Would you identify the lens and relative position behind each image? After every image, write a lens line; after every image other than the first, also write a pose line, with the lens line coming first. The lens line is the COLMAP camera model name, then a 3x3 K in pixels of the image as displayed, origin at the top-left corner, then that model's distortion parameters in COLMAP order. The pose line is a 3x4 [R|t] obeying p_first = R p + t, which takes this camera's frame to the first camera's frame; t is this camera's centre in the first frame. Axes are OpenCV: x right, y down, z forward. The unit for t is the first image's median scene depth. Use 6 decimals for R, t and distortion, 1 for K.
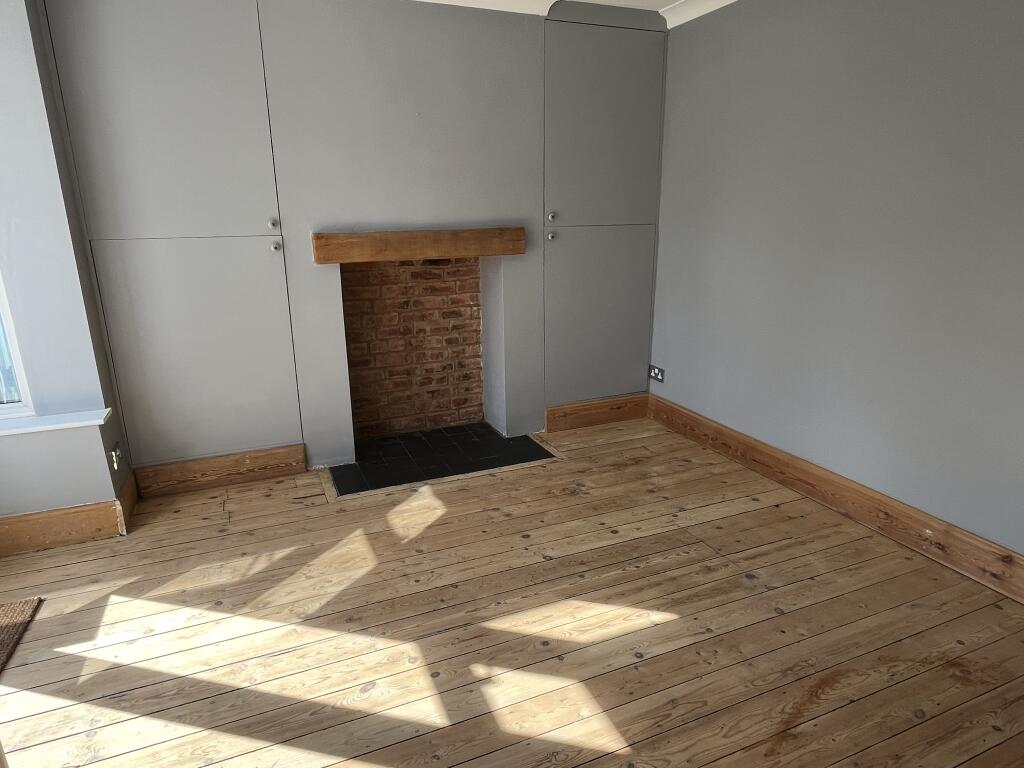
lens RADIAL K [[618.1, 0, 506.8], [0, 618.1, 383.0], [0, 0, 1]] dist [0.005354, -0.001480]
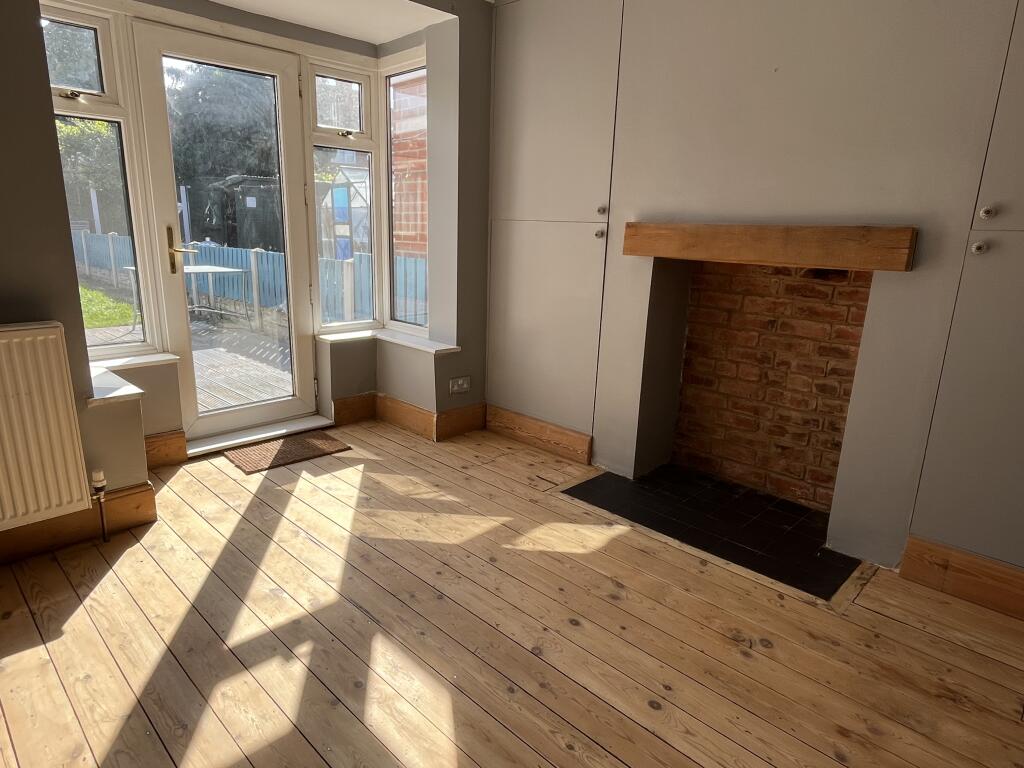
lens RADIAL K [[618.1, 0, 506.8], [0, 618.1, 383.0], [0, 0, 1]] dist [0.005354, -0.001480]
pose [[0.387938, 0.253902, -0.886023, 0.464060], [-0.285270, 0.947181, 0.146525, -0.087099], [0.876427, 0.195913, 0.439879, 0.433284]]
